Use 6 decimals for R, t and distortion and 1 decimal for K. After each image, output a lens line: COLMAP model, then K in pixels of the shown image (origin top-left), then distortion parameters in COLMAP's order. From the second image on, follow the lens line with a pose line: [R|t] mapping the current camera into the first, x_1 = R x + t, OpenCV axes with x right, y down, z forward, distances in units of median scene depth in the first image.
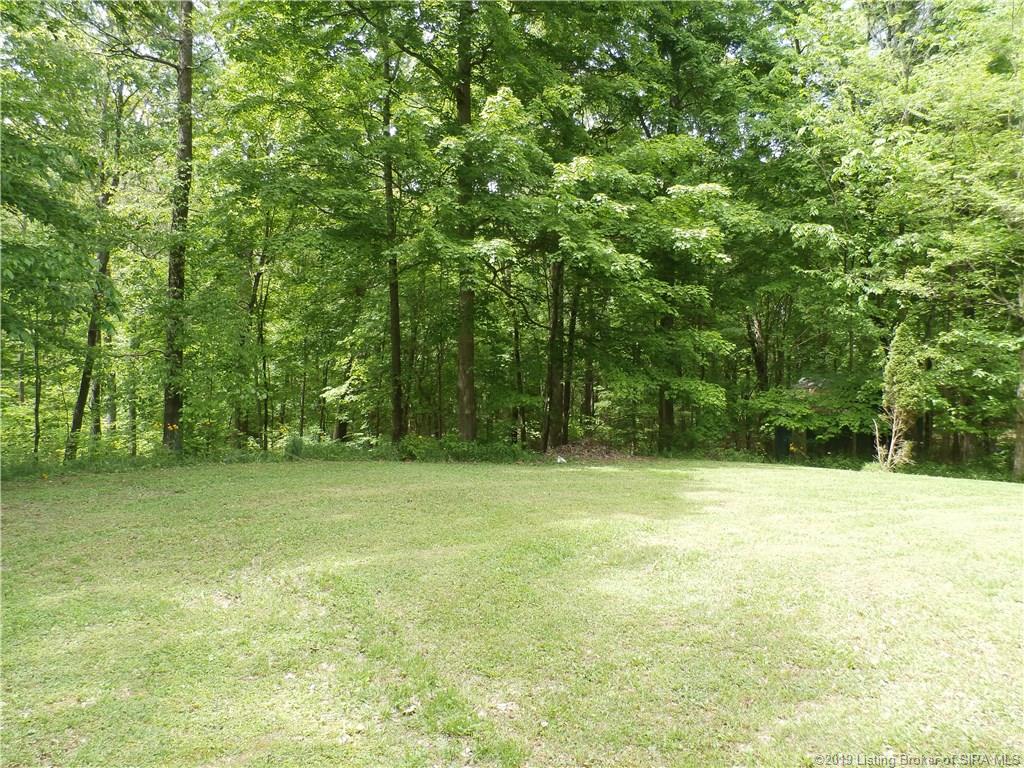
lens RADIAL K [[757.1, 0, 510.5], [0, 757.1, 380.0], [0, 0, 1]] dist [-0.015362, 0.005479]
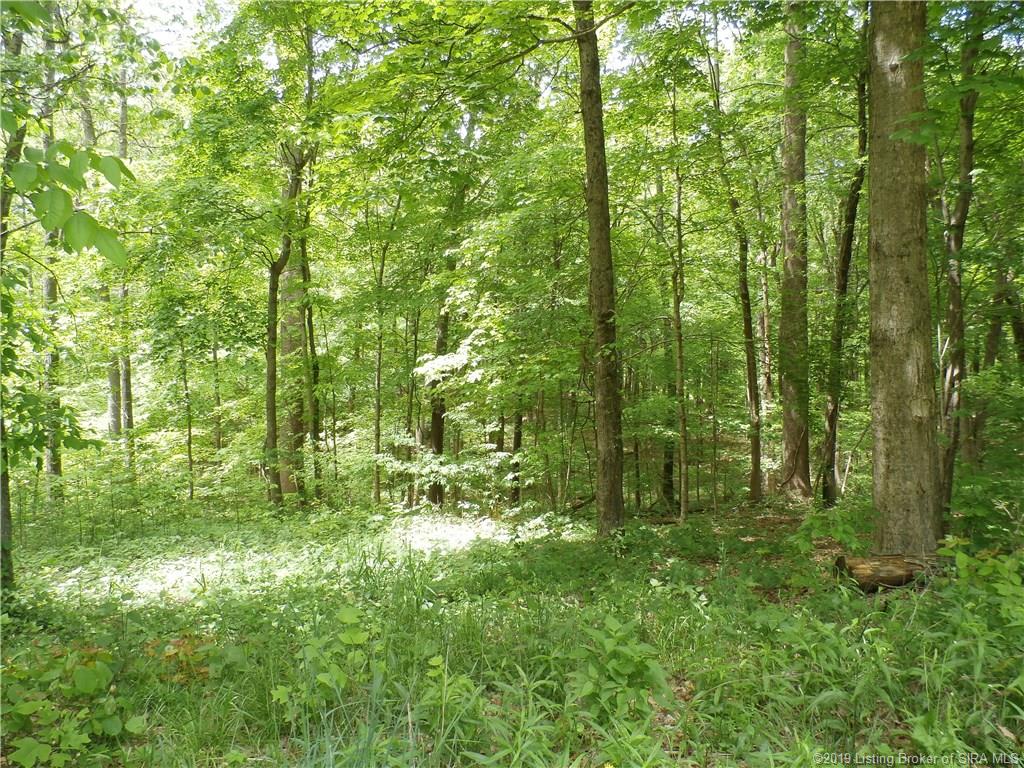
lens RADIAL K [[757.1, 0, 510.5], [0, 757.1, 380.0], [0, 0, 1]] dist [-0.015362, 0.005479]
pose [[0.995429, -0.001627, -0.095486, -0.139354], [0.003682, 0.999765, 0.021350, 0.016953], [0.095429, -0.021604, 0.995202, 0.510981]]
